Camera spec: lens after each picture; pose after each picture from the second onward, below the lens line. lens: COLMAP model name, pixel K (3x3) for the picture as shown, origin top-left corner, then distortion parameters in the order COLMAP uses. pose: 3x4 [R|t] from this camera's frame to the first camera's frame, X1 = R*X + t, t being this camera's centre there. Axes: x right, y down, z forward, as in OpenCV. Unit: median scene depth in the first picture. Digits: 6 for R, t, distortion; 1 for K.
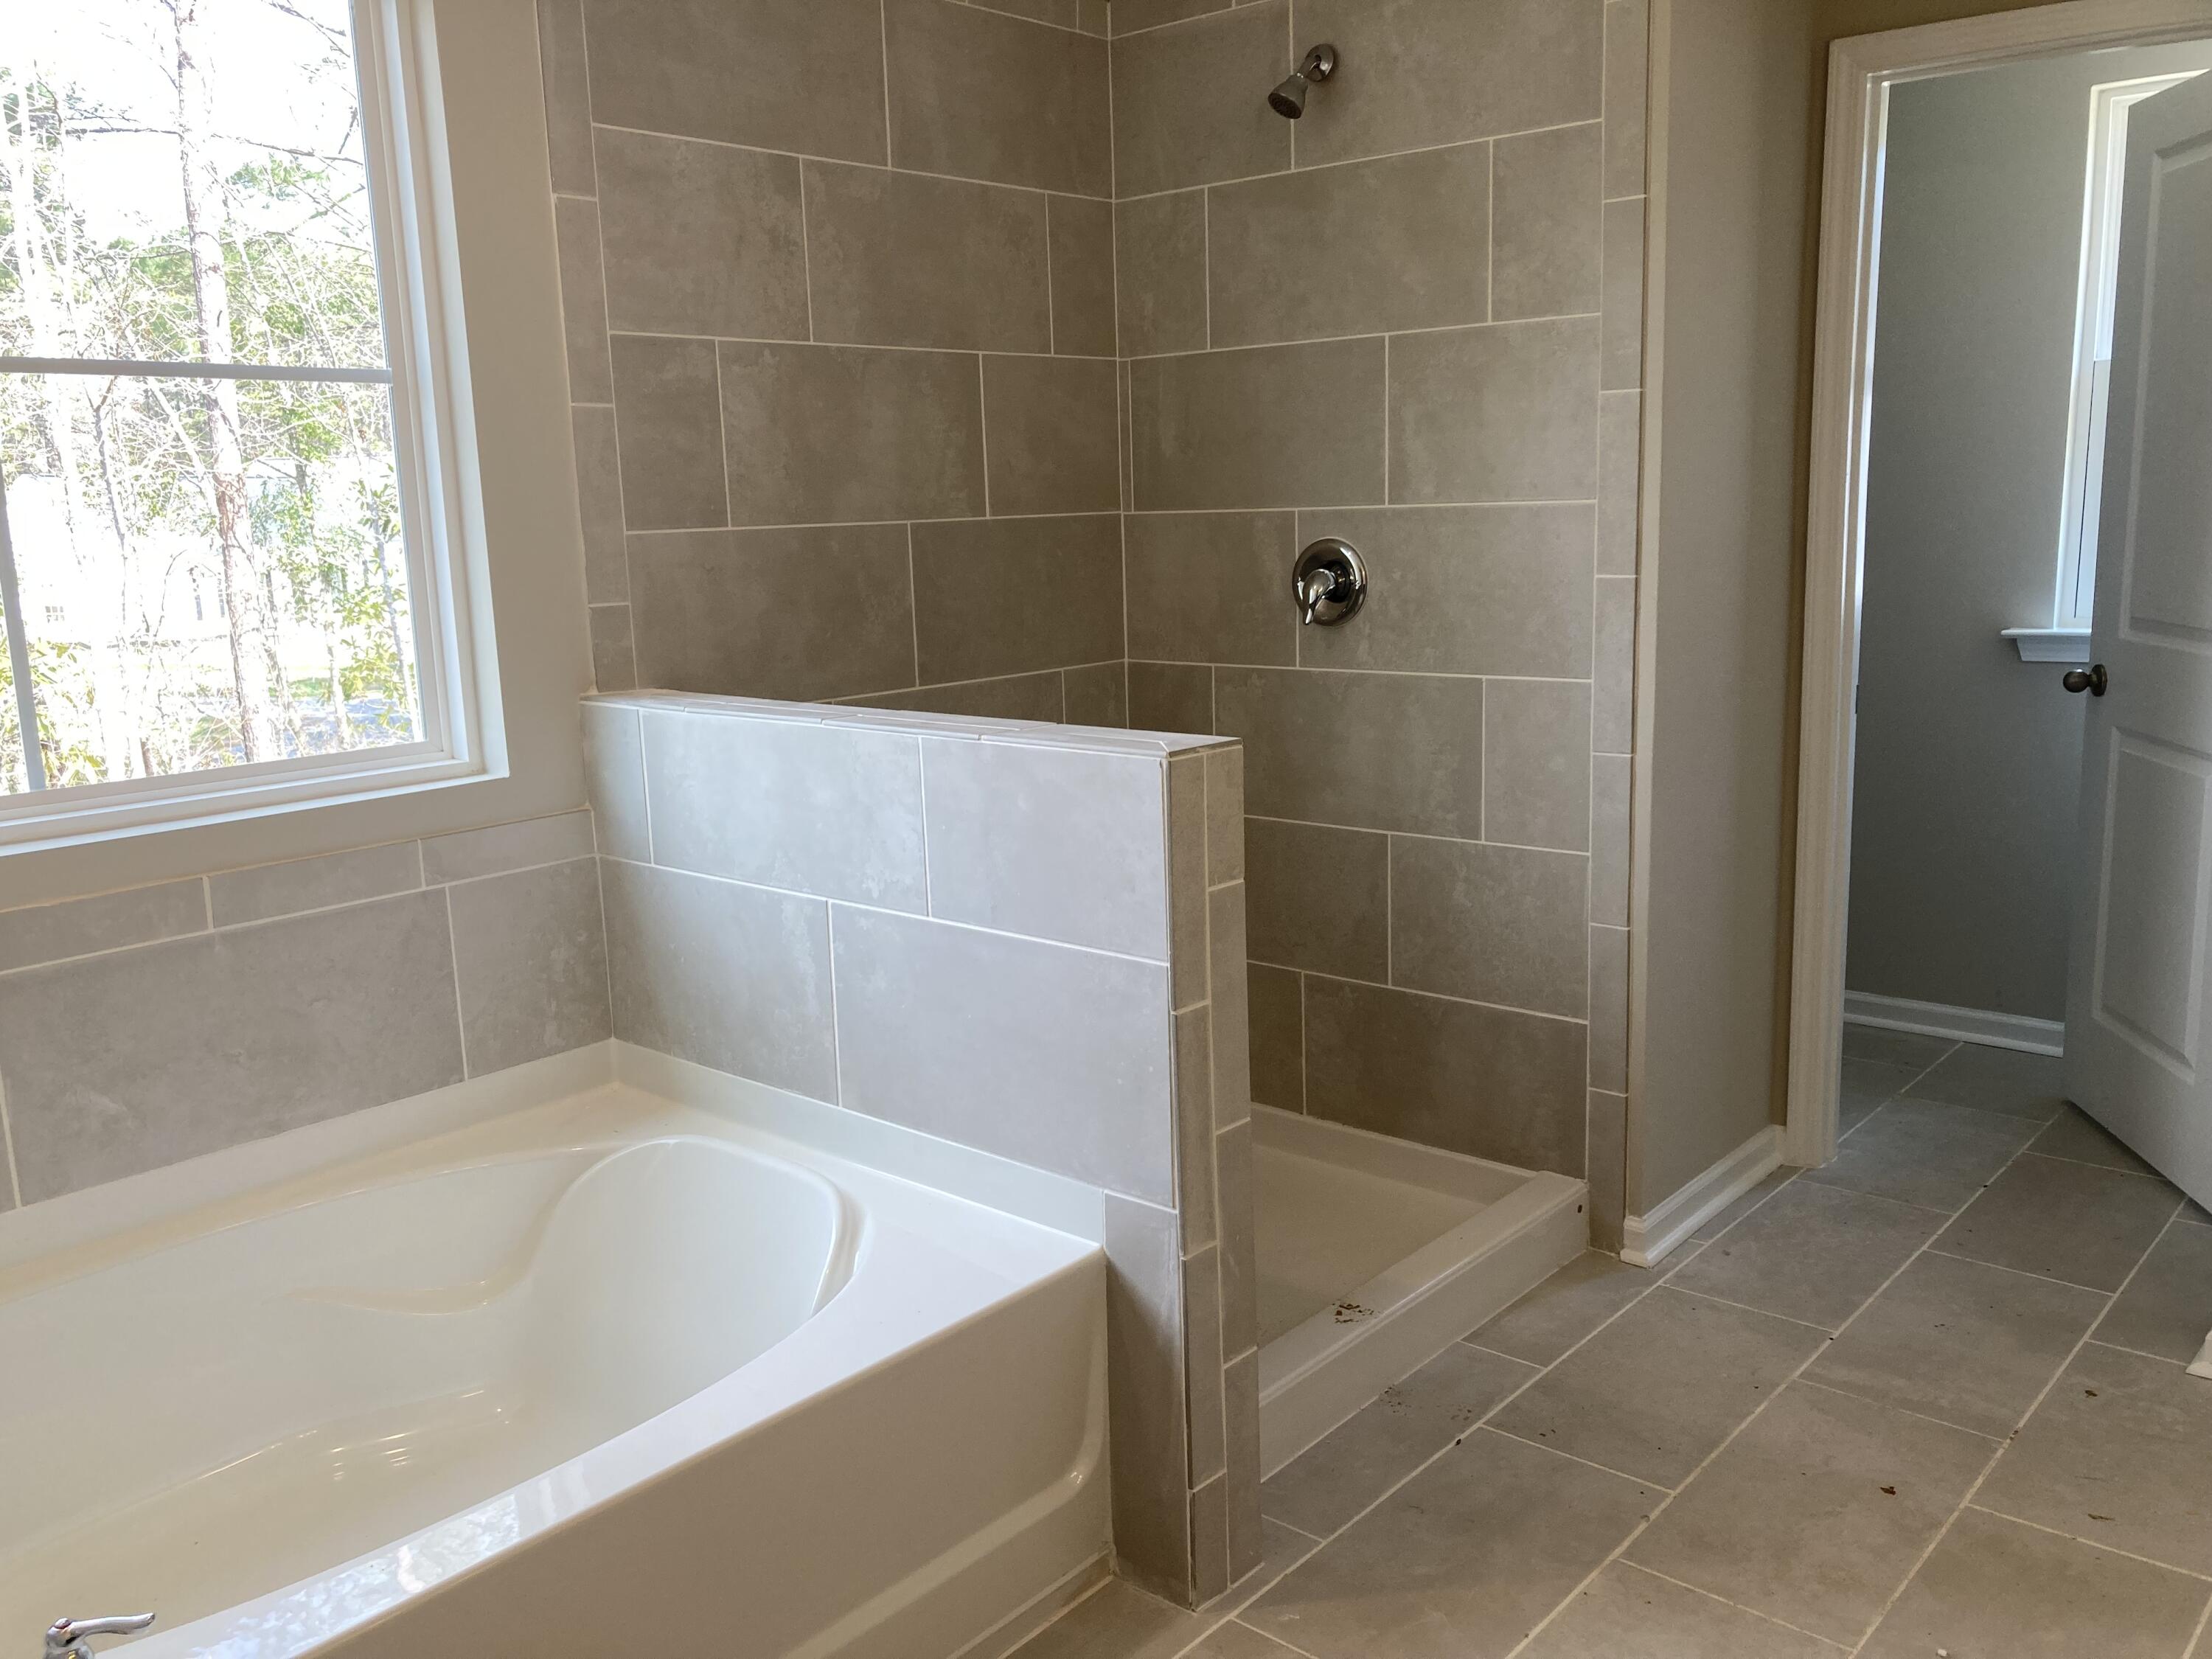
lens RADIAL K [[1798.1, 0, 1106.0], [0, 1798.1, 829.5], [0, 0, 1]] dist [0.074385, -0.109345]
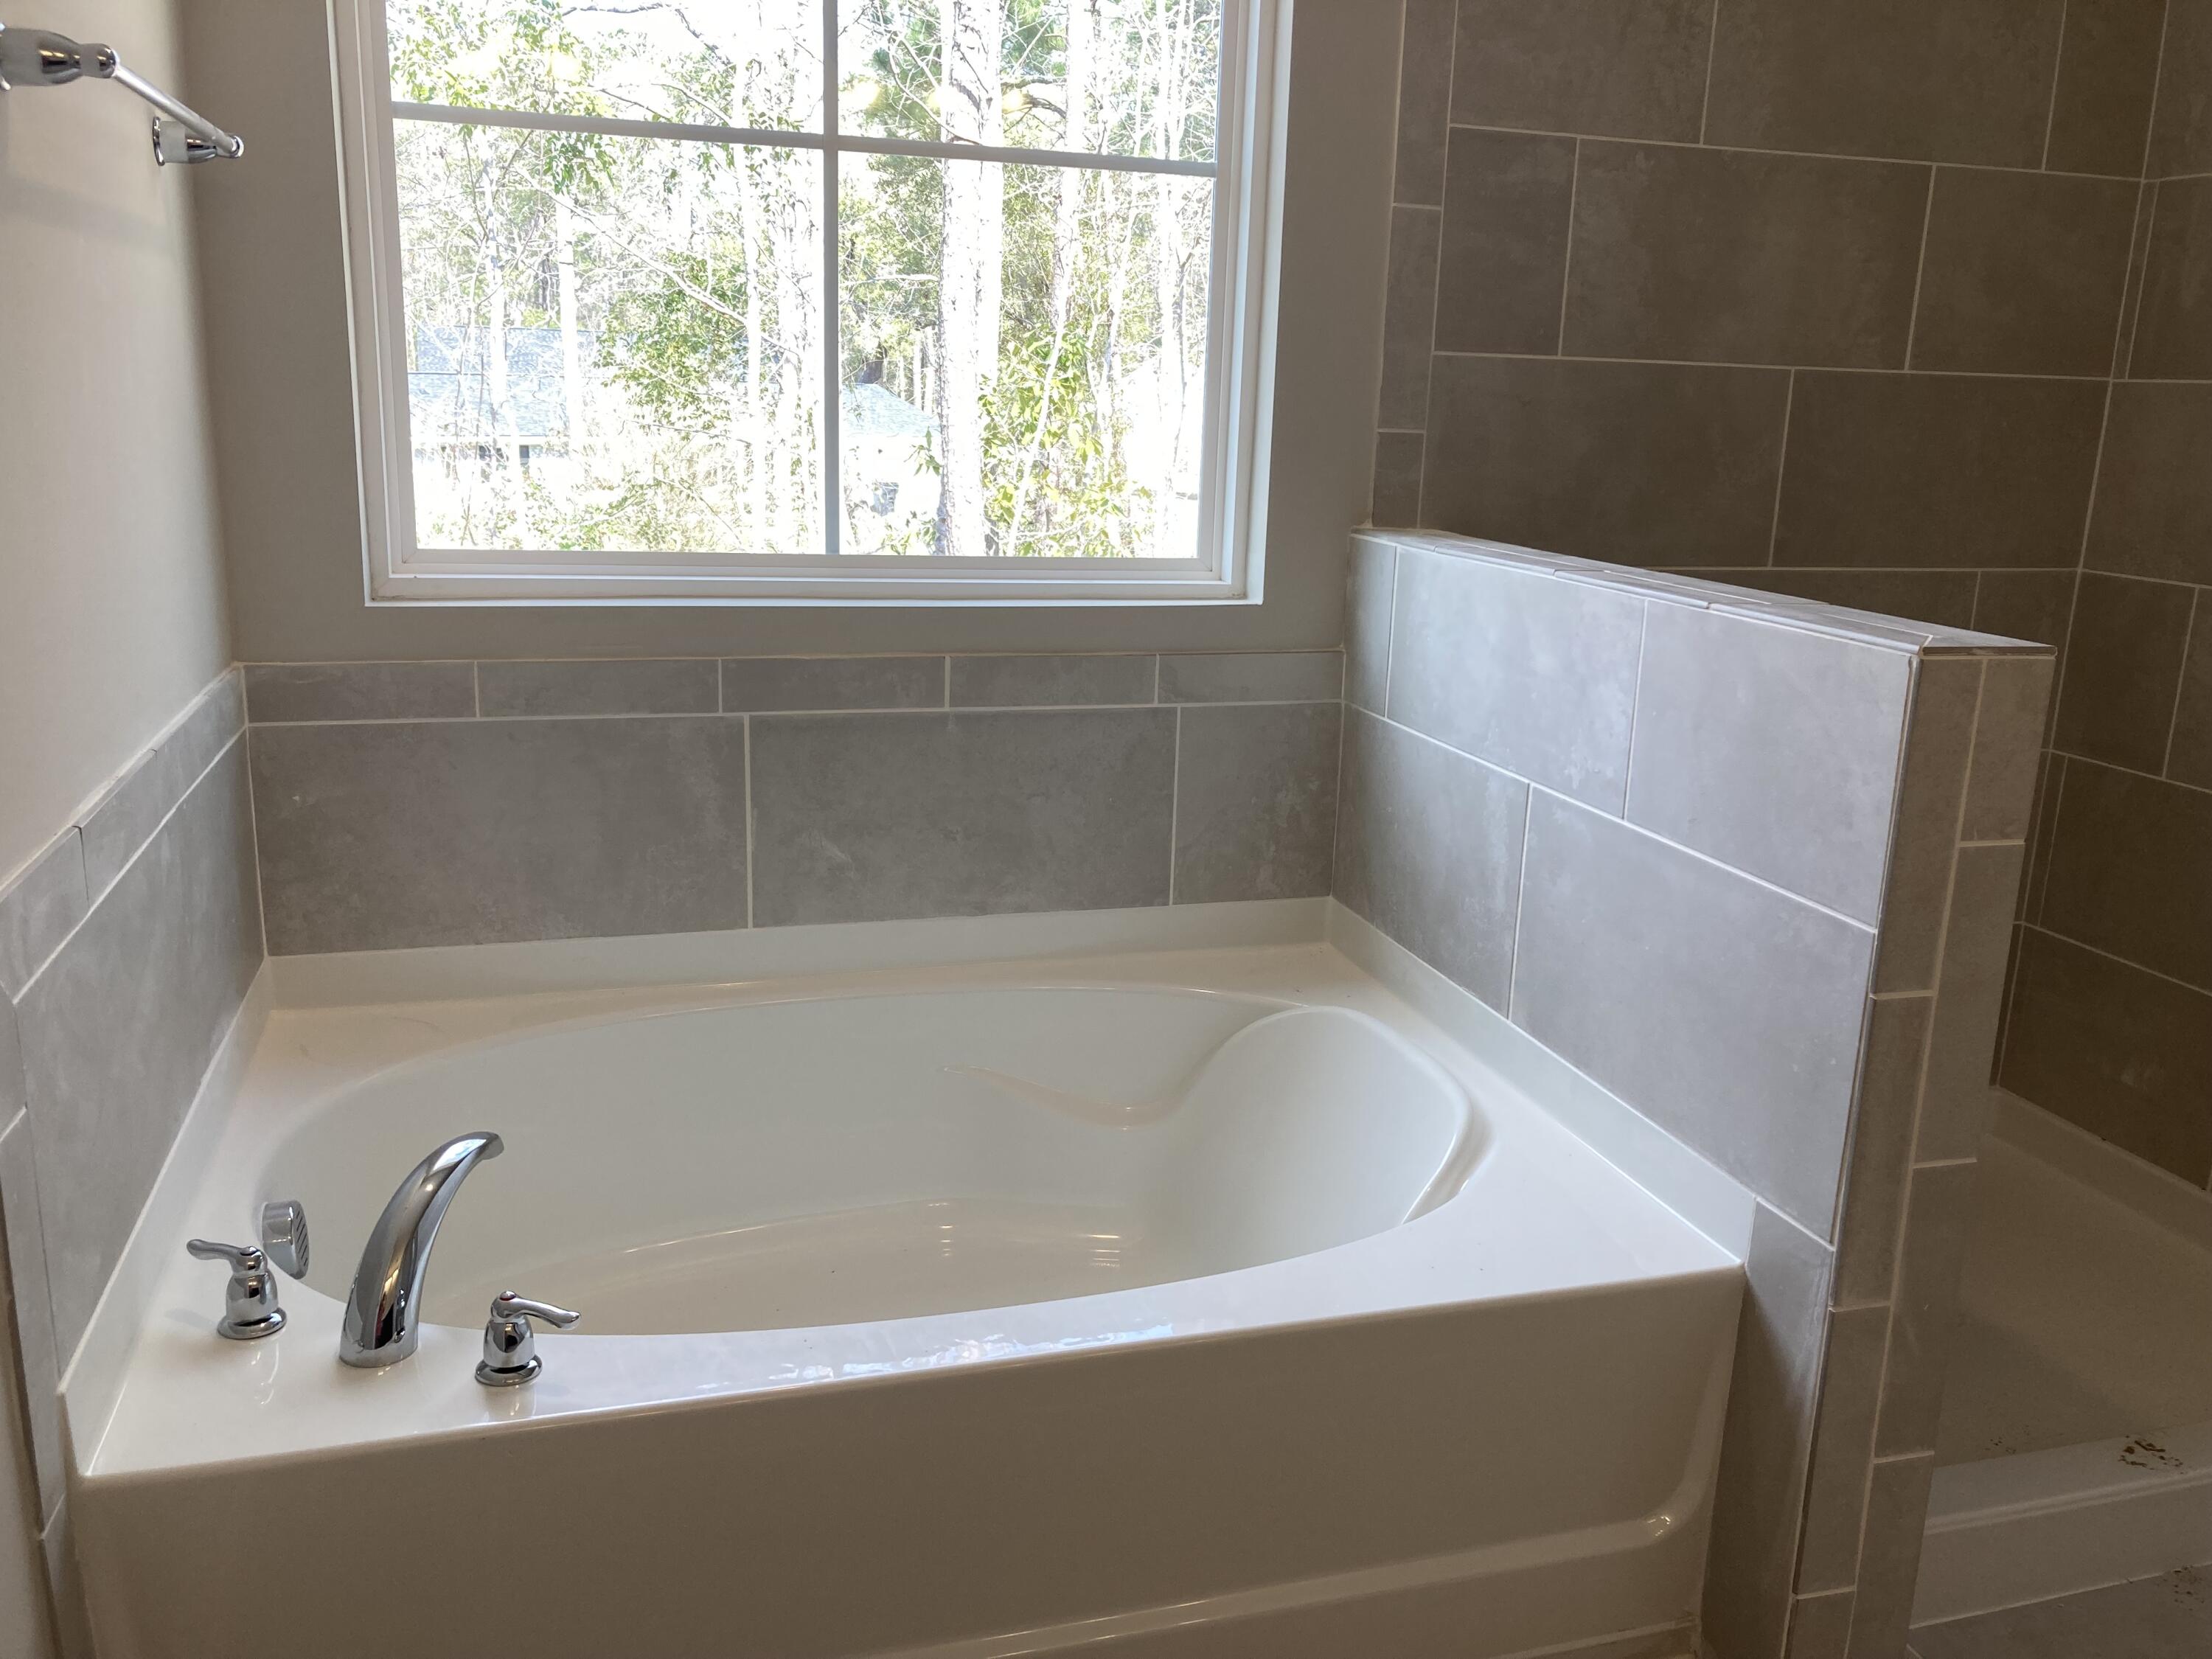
lens RADIAL K [[1819.9, 0, 1106.0], [0, 1819.9, 829.5], [0, 0, 1]] dist [0.051465, -0.068344]
pose [[0.847237, 0.183782, -0.498410, 0.109622], [-0.155298, 0.982949, 0.098461, 0.006515], [0.508007, -0.006018, 0.861332, 0.141977]]
